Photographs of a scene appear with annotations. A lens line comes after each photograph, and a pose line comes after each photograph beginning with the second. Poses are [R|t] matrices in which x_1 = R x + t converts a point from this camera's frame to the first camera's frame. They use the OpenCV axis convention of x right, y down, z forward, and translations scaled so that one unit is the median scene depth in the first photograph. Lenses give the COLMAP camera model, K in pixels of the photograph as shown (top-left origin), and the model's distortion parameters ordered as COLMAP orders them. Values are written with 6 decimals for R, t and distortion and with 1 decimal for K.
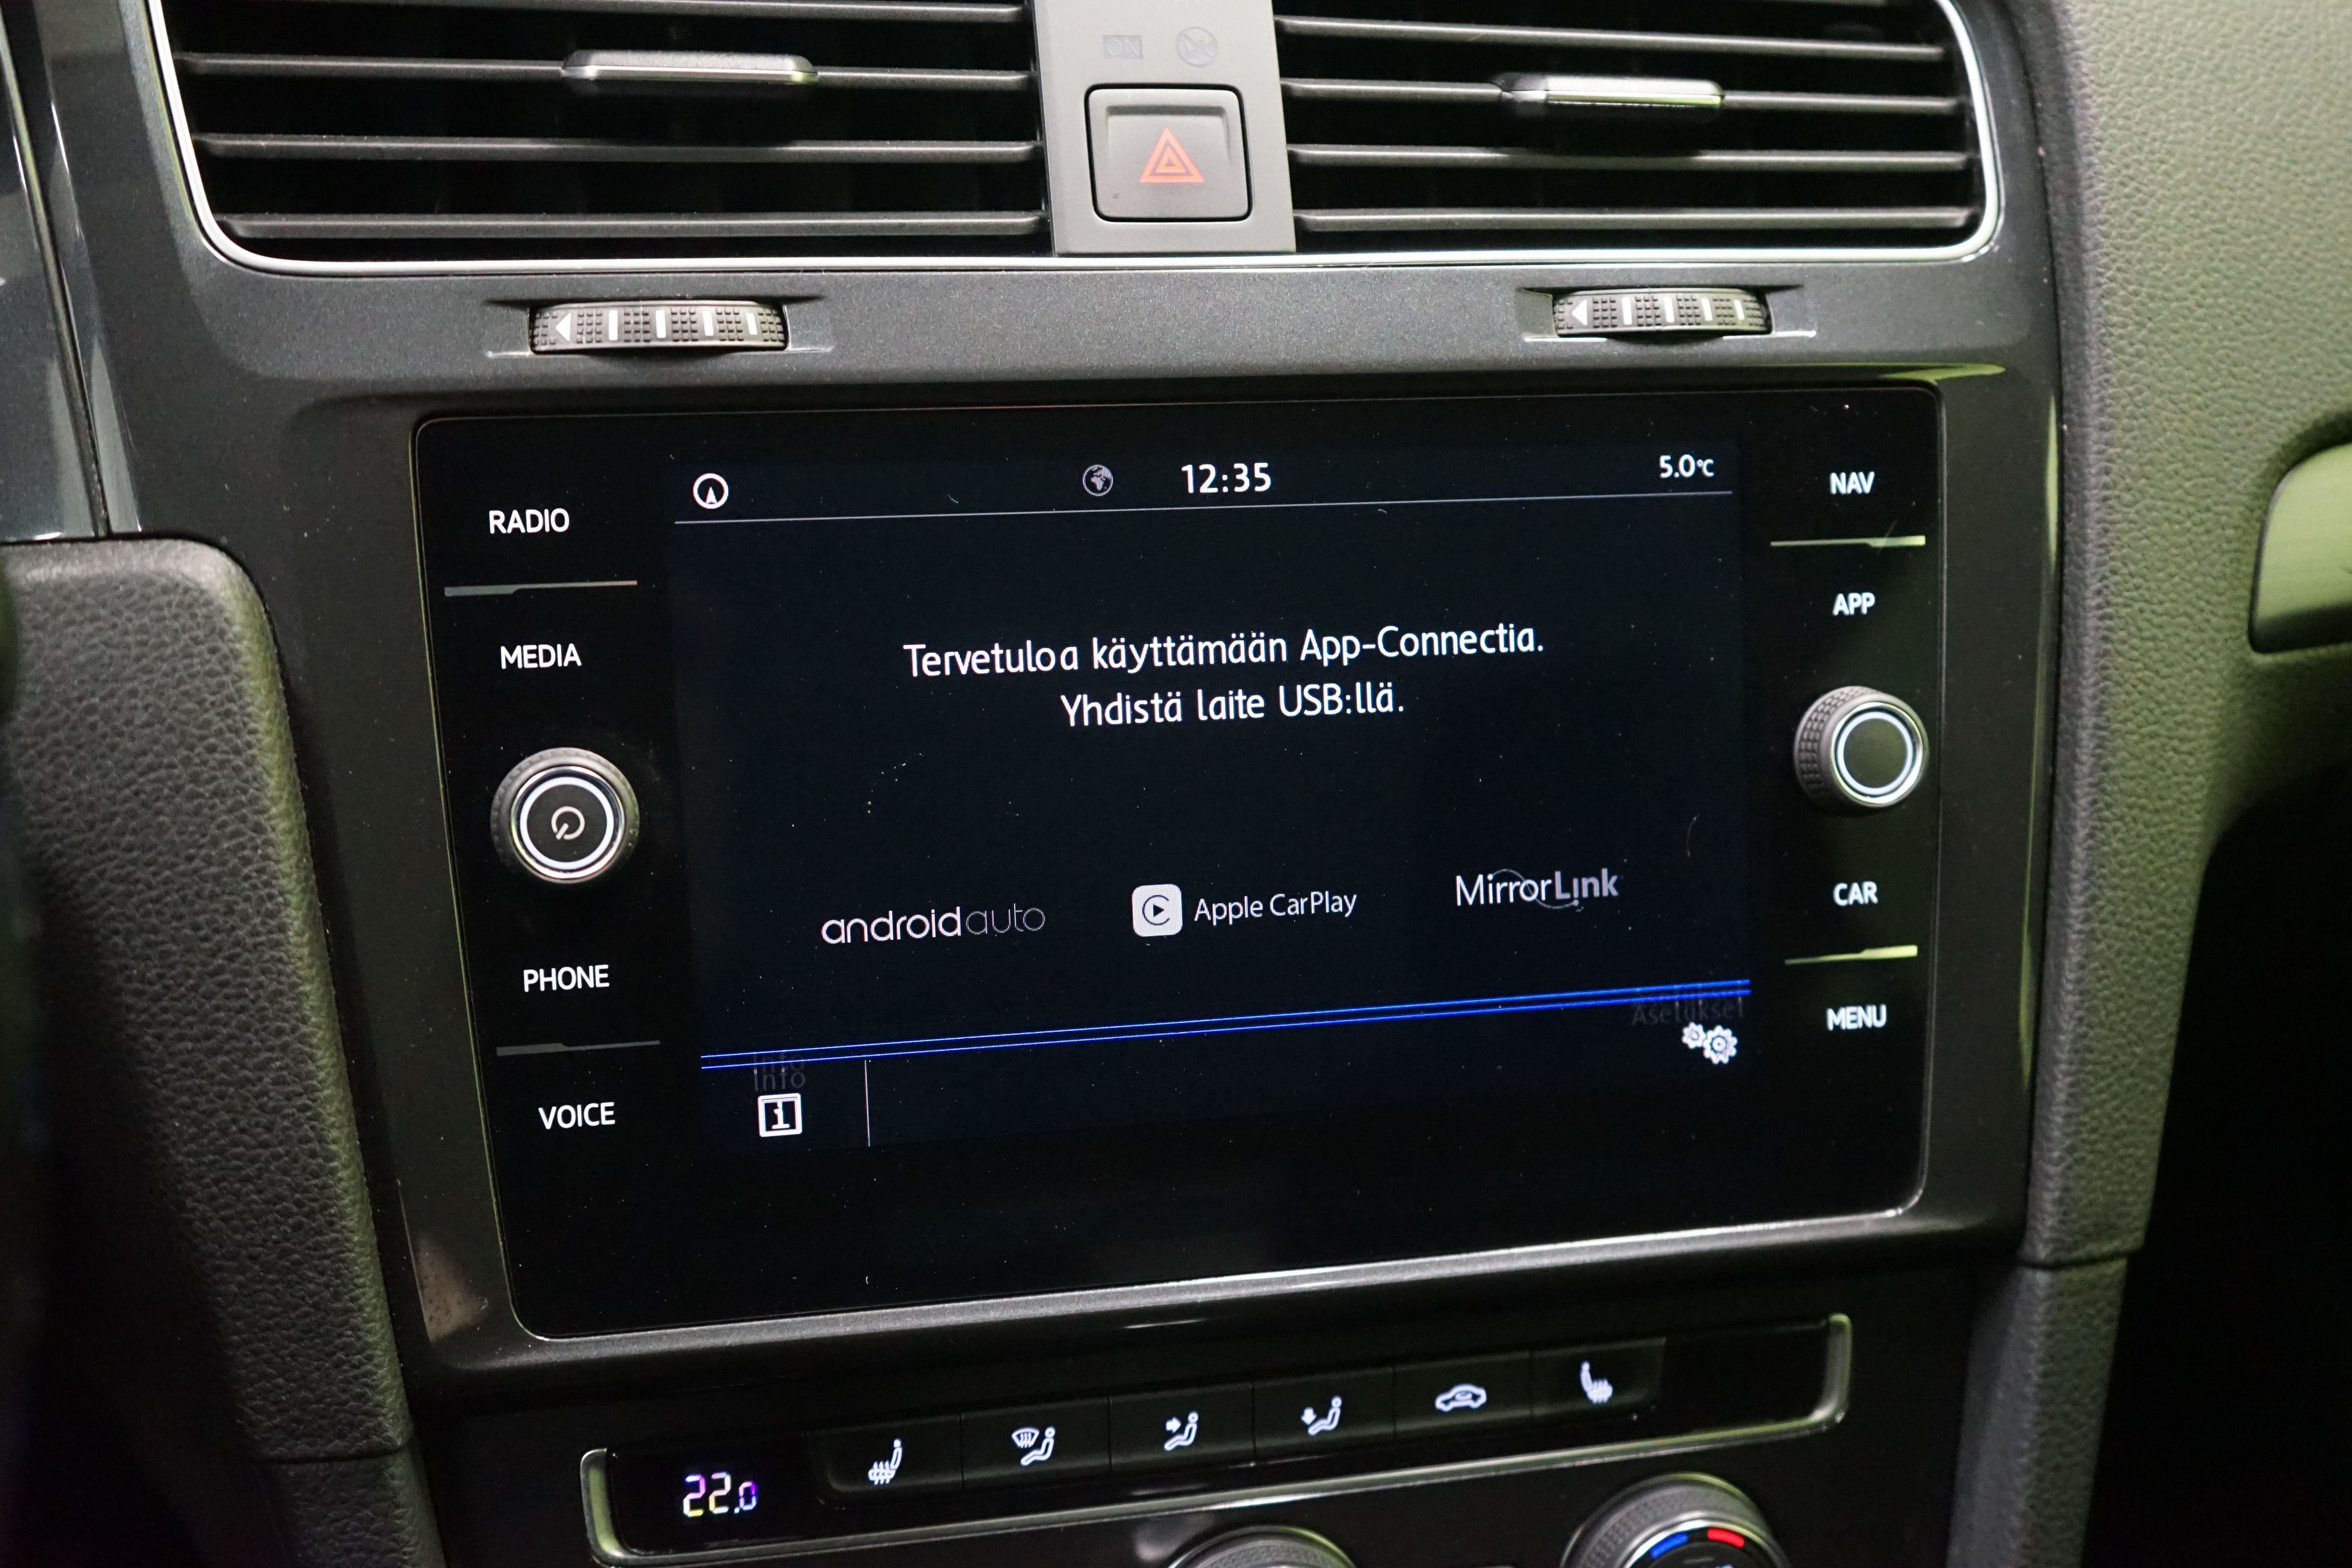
lens RADIAL K [[2837.8, 0, 1176.0], [0, 2837.8, 784.0], [0, 0, 1]] dist [0.009929, -0.011512]
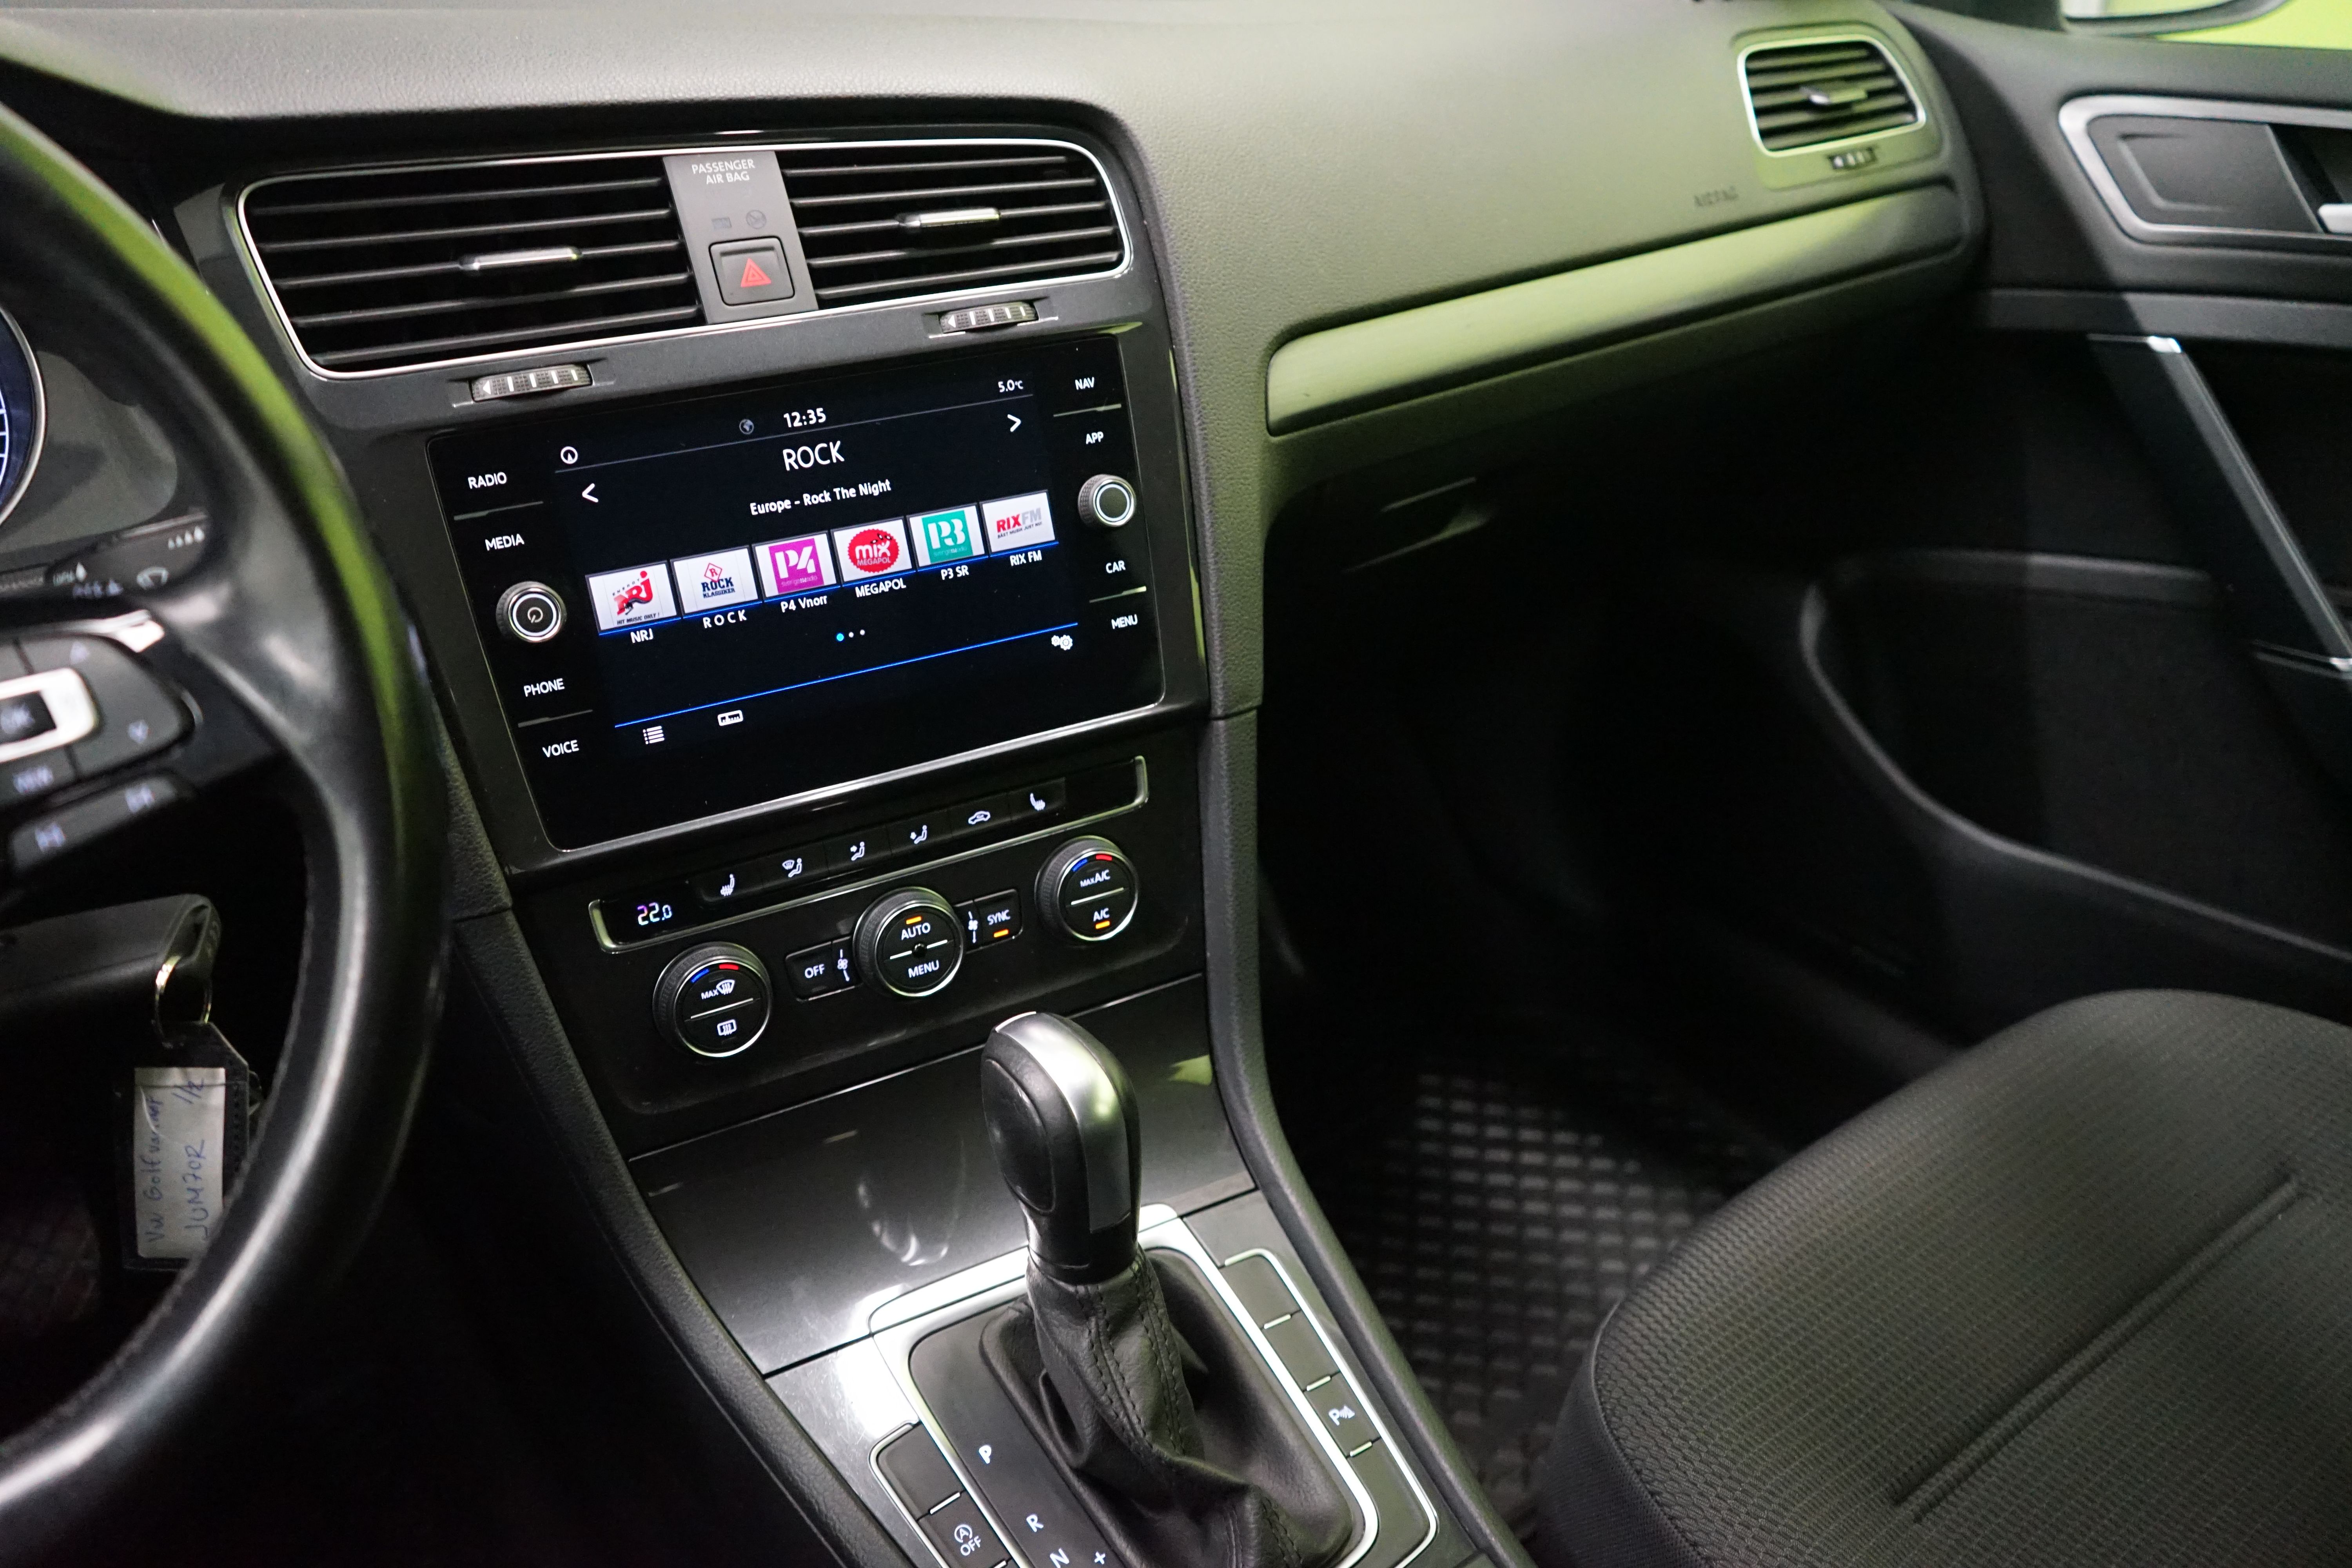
lens RADIAL K [[1864.0, 0, 1176.0], [0, 1864.0, 784.0], [0, 0, 1]] dist [-0.008232, 0.001037]
pose [[0.961256, -0.173193, 0.214454, -0.062756], [0.151434, 0.981853, 0.114164, 0.047674], [-0.230335, -0.077265, 0.970039, -0.470878]]
